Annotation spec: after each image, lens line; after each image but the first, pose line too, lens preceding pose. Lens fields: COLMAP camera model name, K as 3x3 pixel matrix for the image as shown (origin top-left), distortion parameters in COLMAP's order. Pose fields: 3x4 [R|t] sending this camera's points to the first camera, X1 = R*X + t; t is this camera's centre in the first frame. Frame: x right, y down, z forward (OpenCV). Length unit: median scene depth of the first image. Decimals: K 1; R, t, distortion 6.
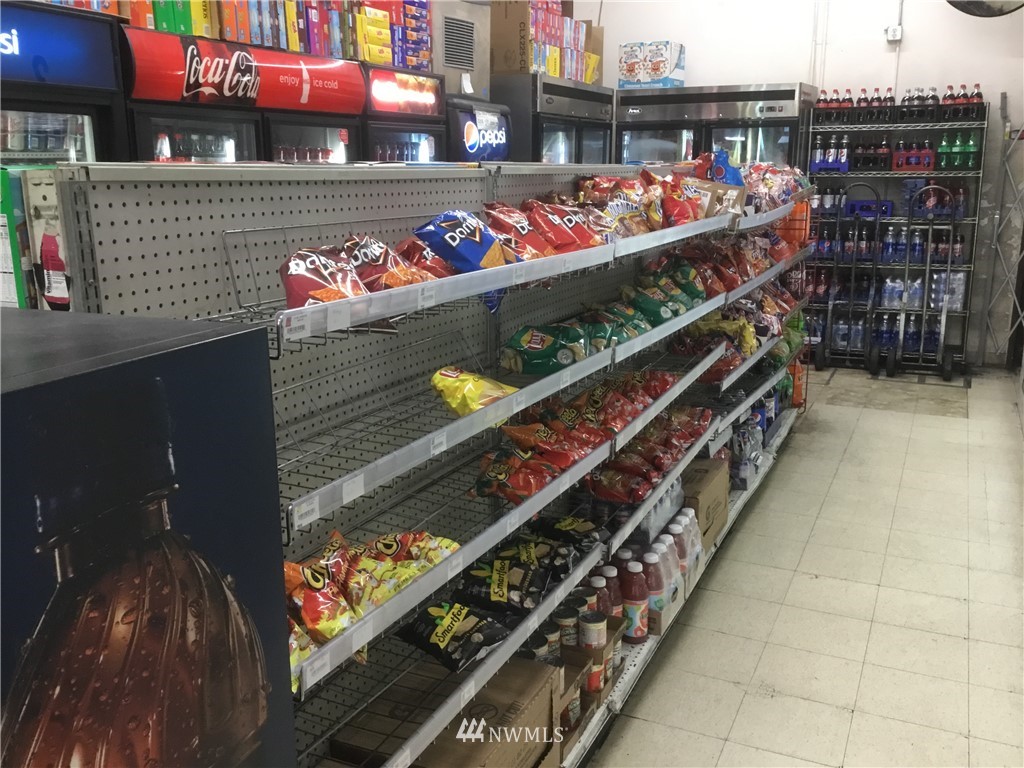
lens RADIAL K [[924.6, 0, 513.3], [0, 924.6, 383.3], [0, 0, 1]] dist [0.011320, -0.008488]
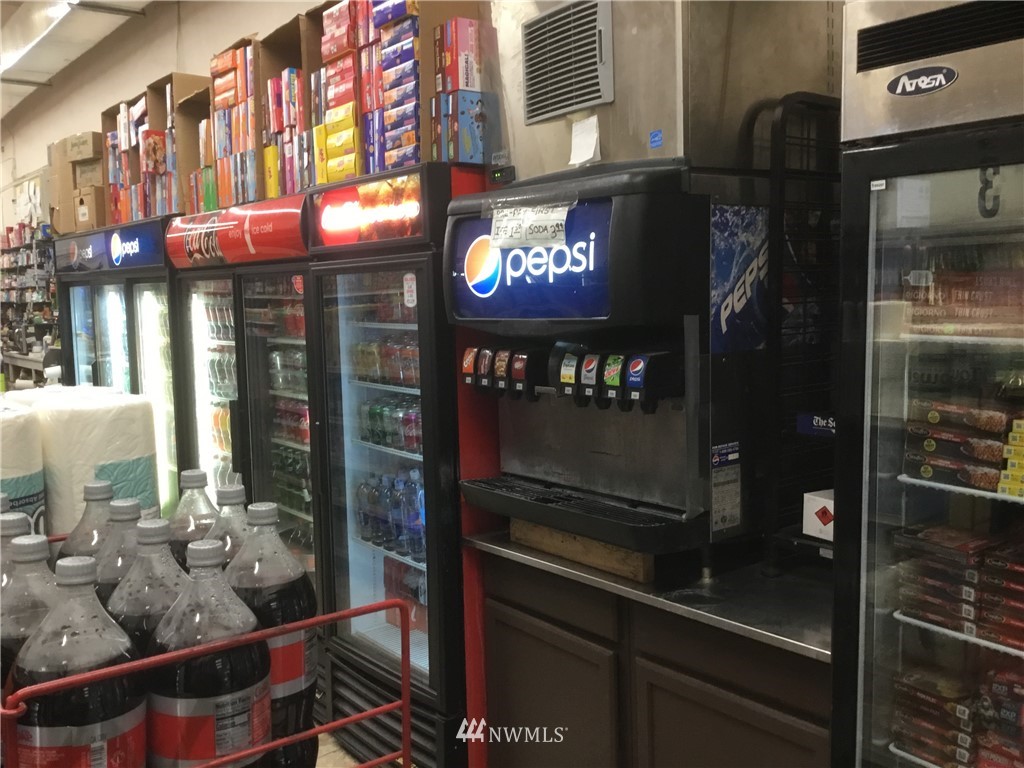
lens RADIAL K [[924.6, 0, 512.4], [0, 924.6, 385.5], [0, 0, 1]] dist [0.011320, -0.008488]
pose [[-0.431212, 0.098519, -0.896856, 0.422378], [-0.188405, 0.962275, 0.196291, -0.335821], [0.882360, 0.253615, -0.396383, 1.347324]]
